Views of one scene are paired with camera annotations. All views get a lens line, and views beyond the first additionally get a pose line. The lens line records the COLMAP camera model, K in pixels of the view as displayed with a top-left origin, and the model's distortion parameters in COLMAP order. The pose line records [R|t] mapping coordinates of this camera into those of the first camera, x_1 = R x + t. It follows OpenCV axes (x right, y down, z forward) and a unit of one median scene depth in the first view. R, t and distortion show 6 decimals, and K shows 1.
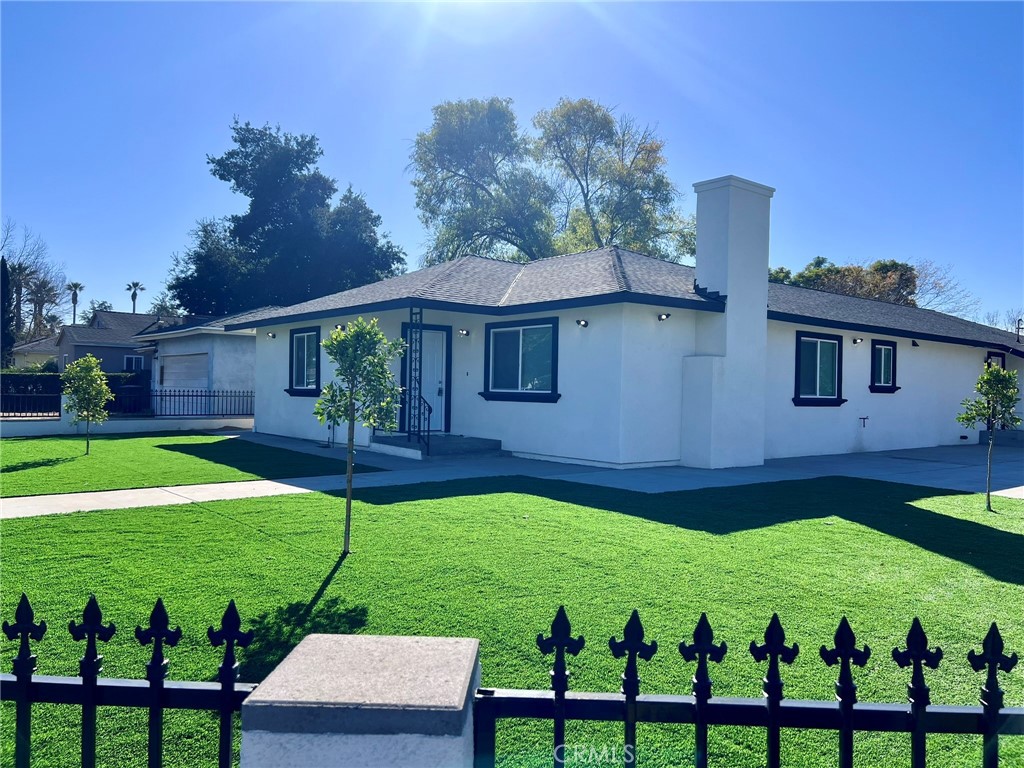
lens RADIAL K [[773.0, 0, 509.9], [0, 773.0, 385.7], [0, 0, 1]] dist [0.077172, -0.078996]
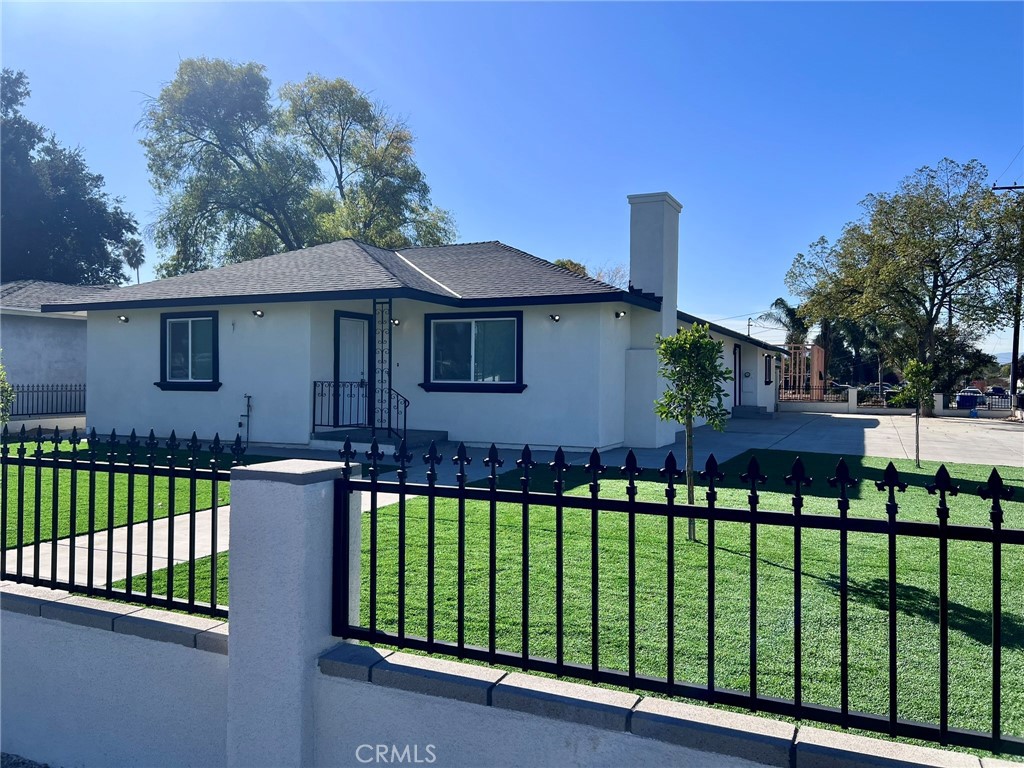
lens RADIAL K [[774.6, 0, 513.0], [0, 774.6, 378.5], [0, 0, 1]] dist [0.062995, -0.053346]
pose [[0.900360, -0.012072, 0.434979, -0.148197], [0.006912, 0.999886, 0.013443, -0.004241], [-0.435091, -0.009097, 0.900340, 0.023114]]
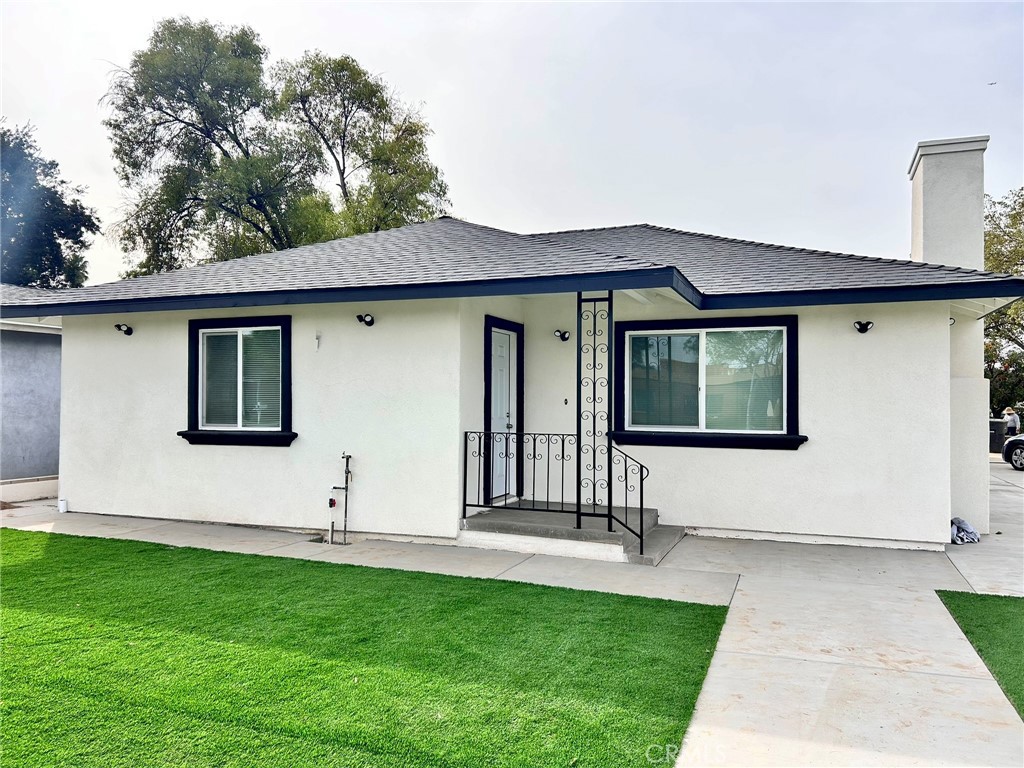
lens RADIAL K [[771.7, 0, 510.5], [0, 771.7, 386.9], [0, 0, 1]] dist [0.083733, -0.076238]
pose [[0.872120, -0.004247, 0.489274, -0.169247], [0.007965, 0.999953, -0.005518, -0.010236], [-0.489228, 0.008709, 0.872113, 0.201959]]
